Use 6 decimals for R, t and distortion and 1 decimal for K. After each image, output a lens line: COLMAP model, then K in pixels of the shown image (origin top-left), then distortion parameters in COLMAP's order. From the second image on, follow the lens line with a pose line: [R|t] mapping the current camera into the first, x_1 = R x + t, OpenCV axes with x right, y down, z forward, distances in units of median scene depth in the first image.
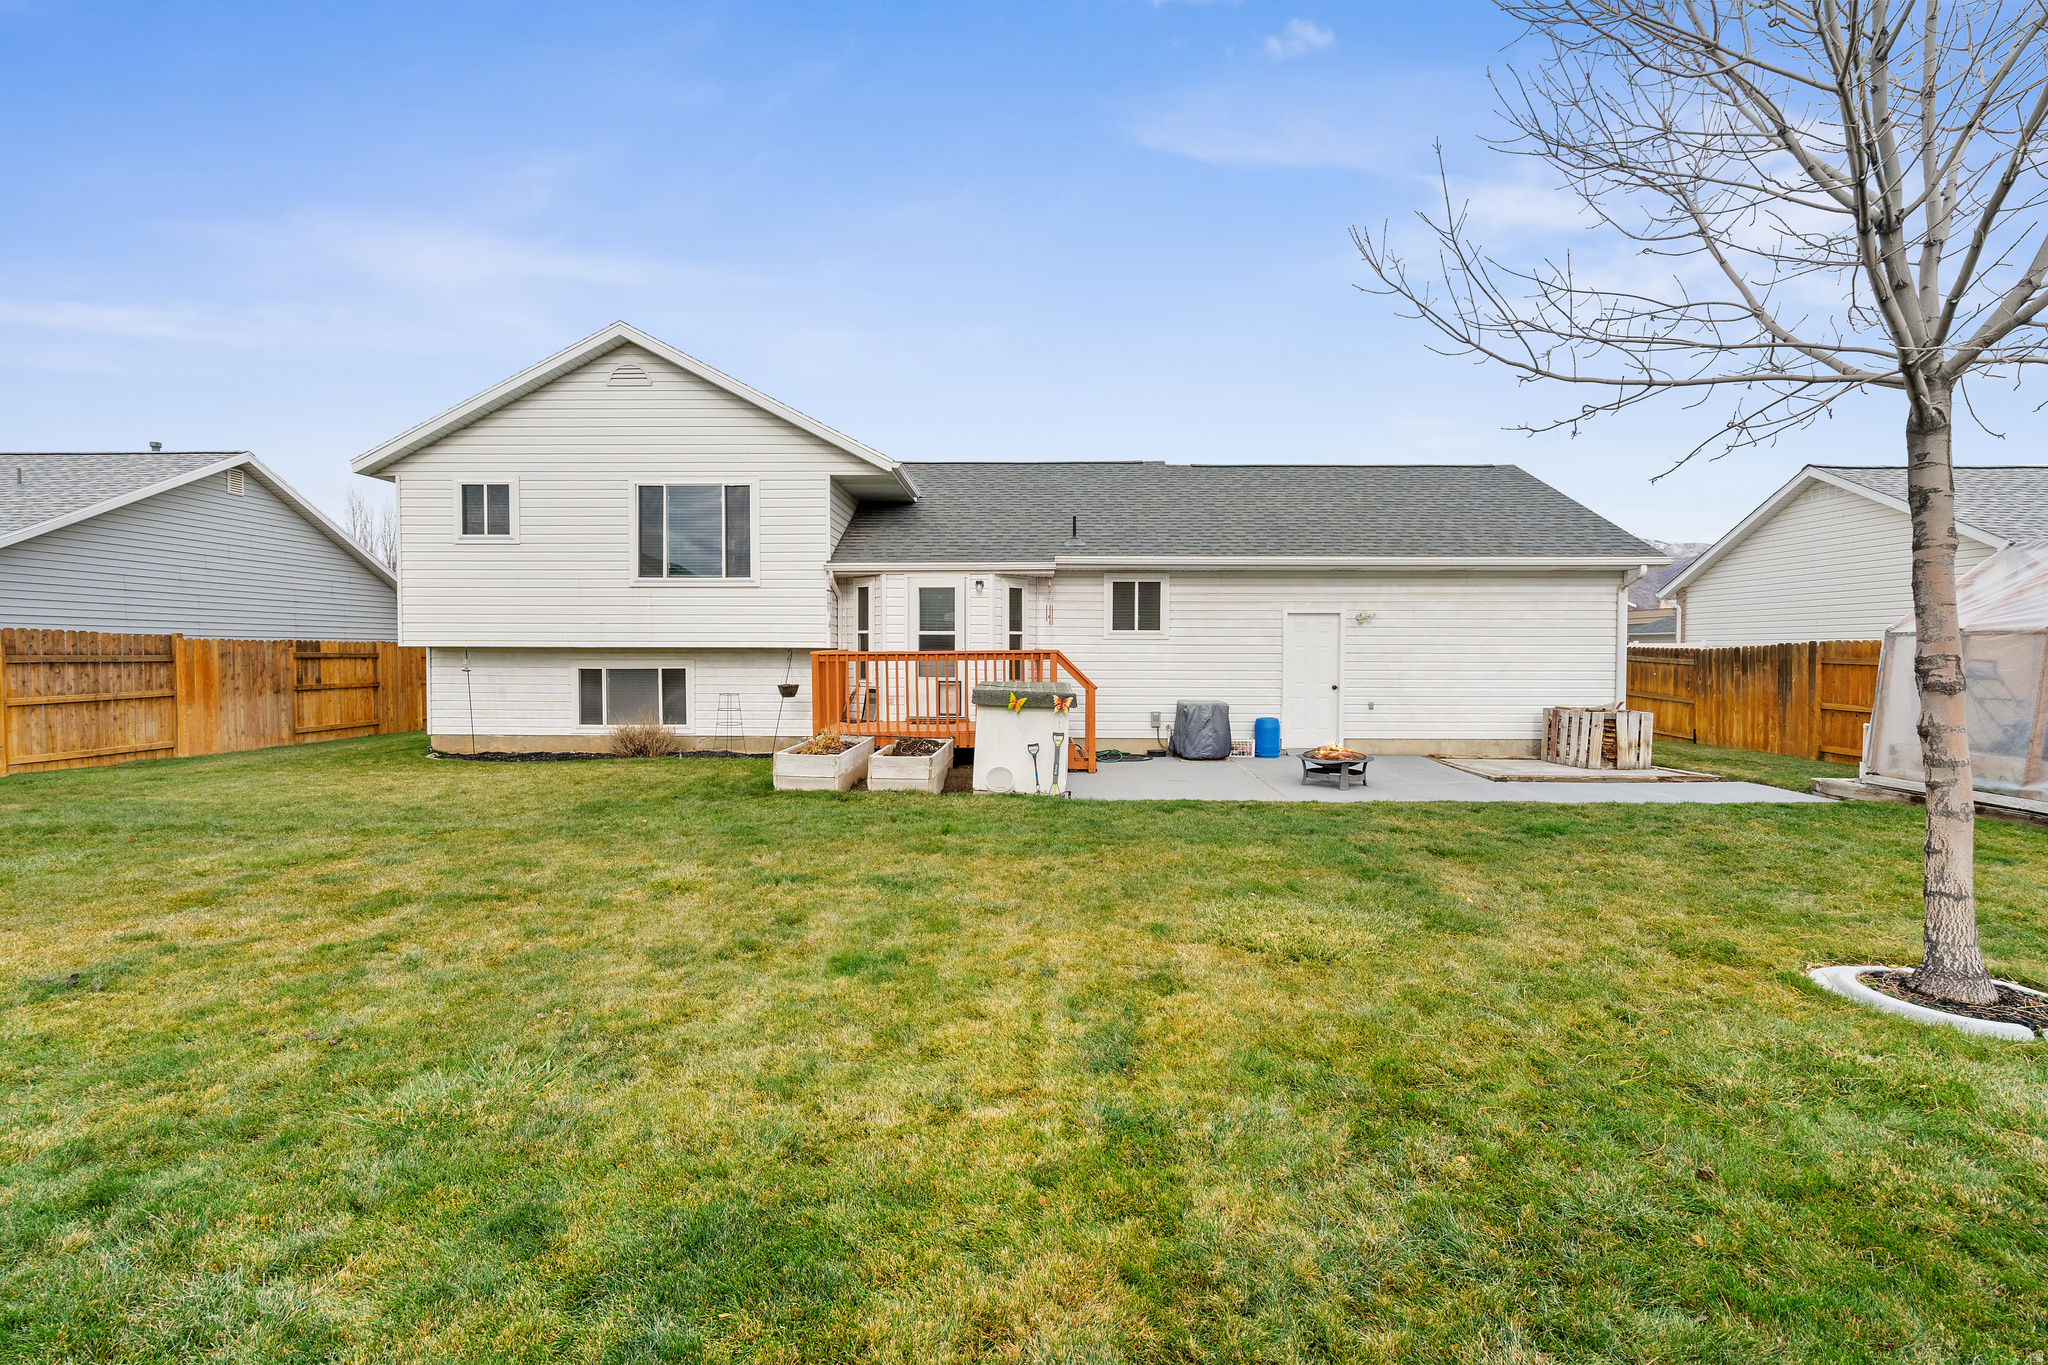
lens RADIAL K [[932.5, 0, 1014.0], [0, 932.5, 665.7], [0, 0, 1]] dist [-0.003812, 0.001208]
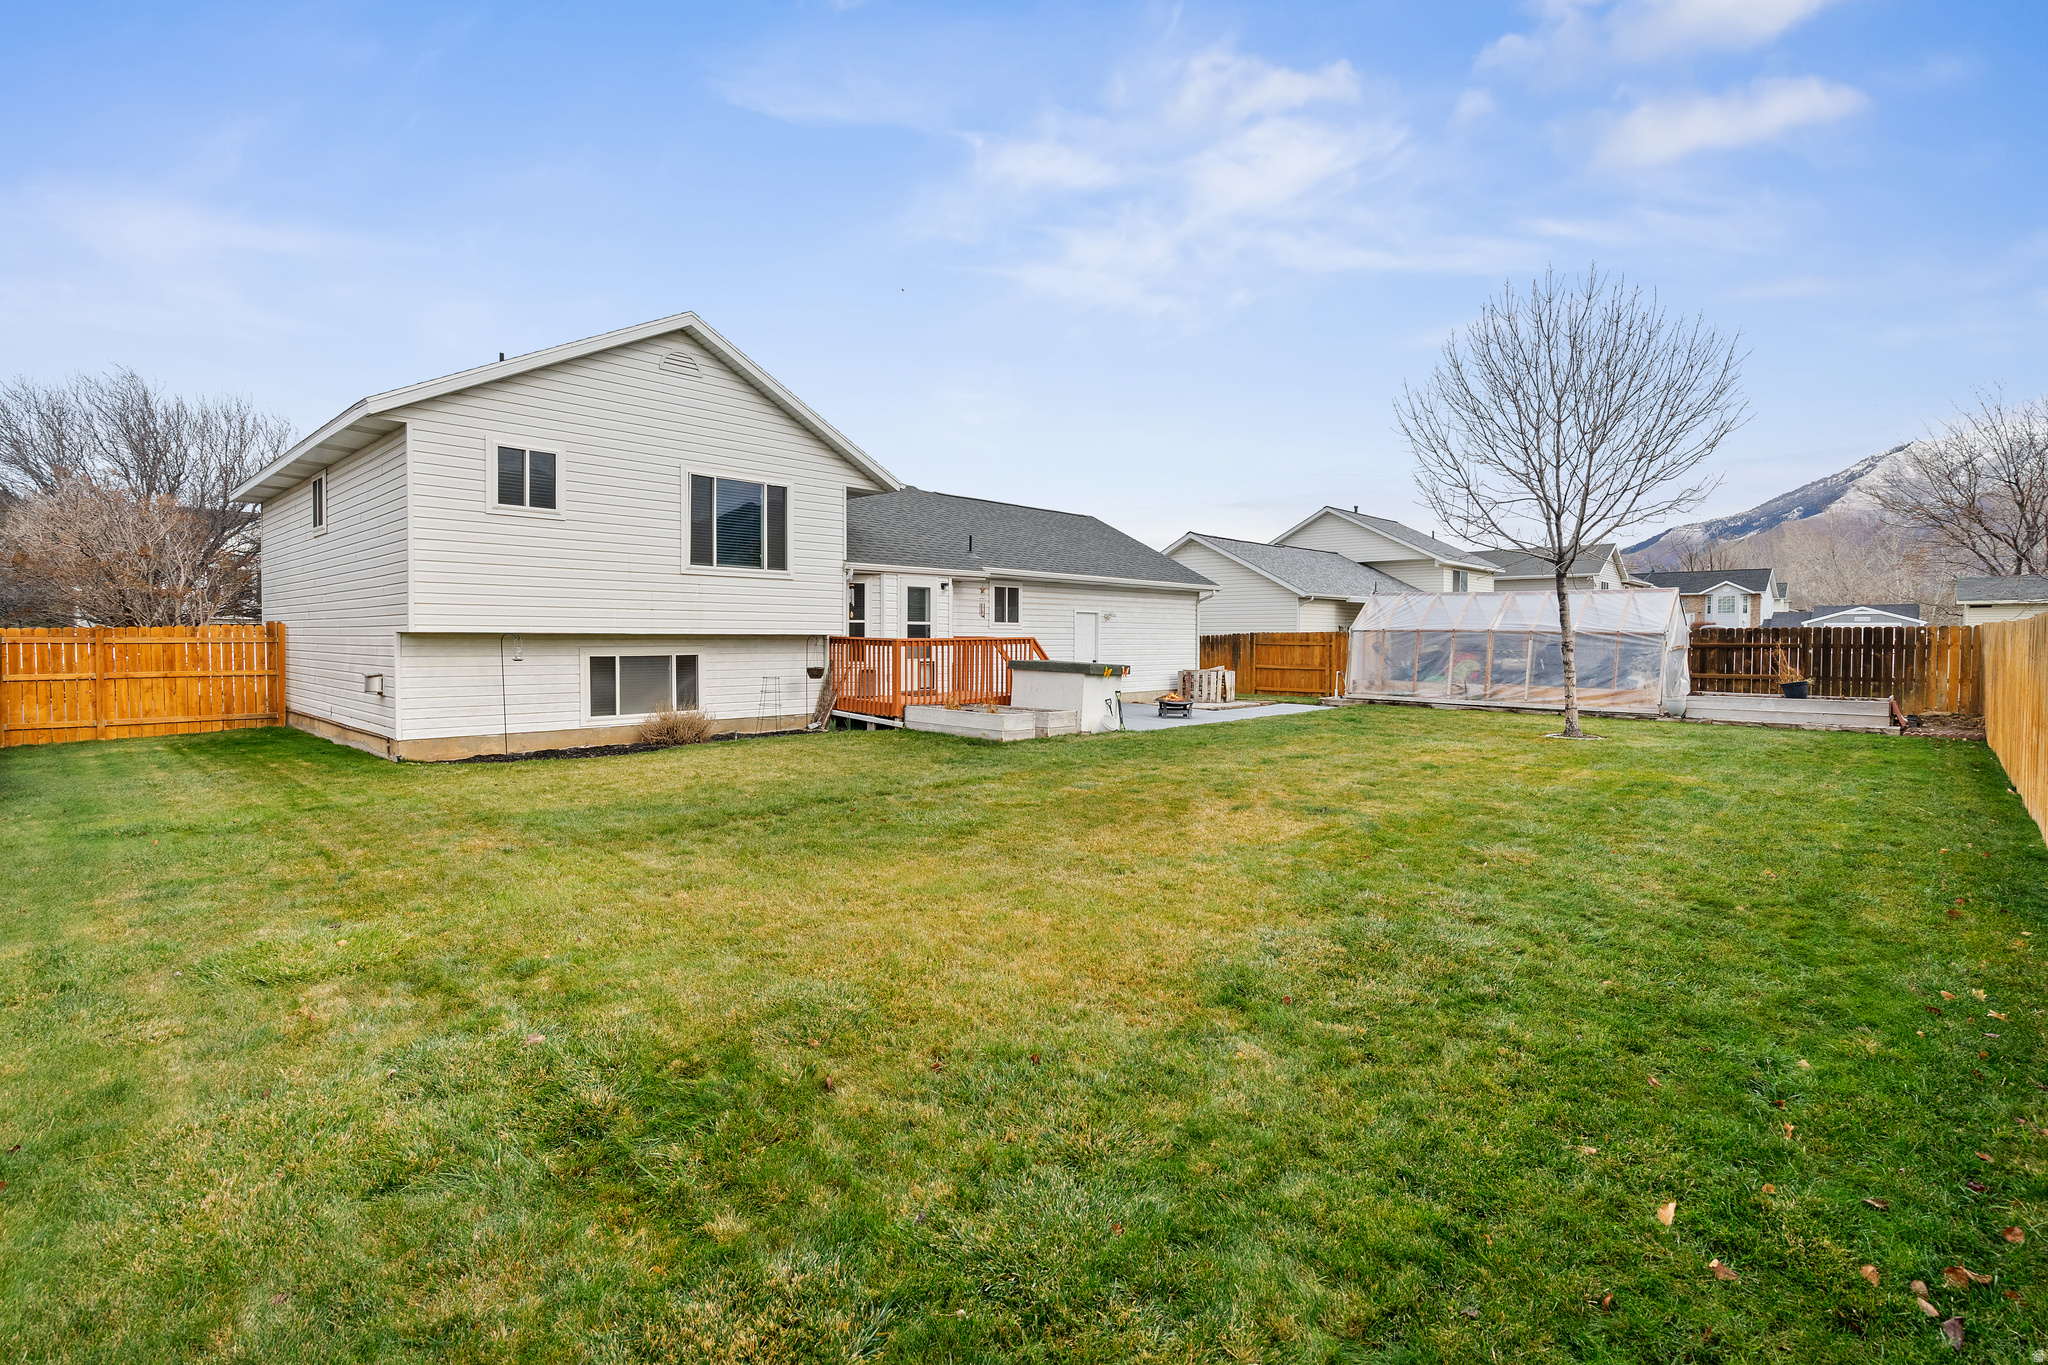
lens RADIAL K [[955.6, 0, 1016.2], [0, 955.6, 673.4], [0, 0, 1]] dist [0.000119, -0.000384]
pose [[0.666300, -0.028070, 0.745156, -0.935505], [0.007433, 0.999492, 0.031005, -0.006701], [-0.745647, -0.015120, 0.666169, 0.045732]]
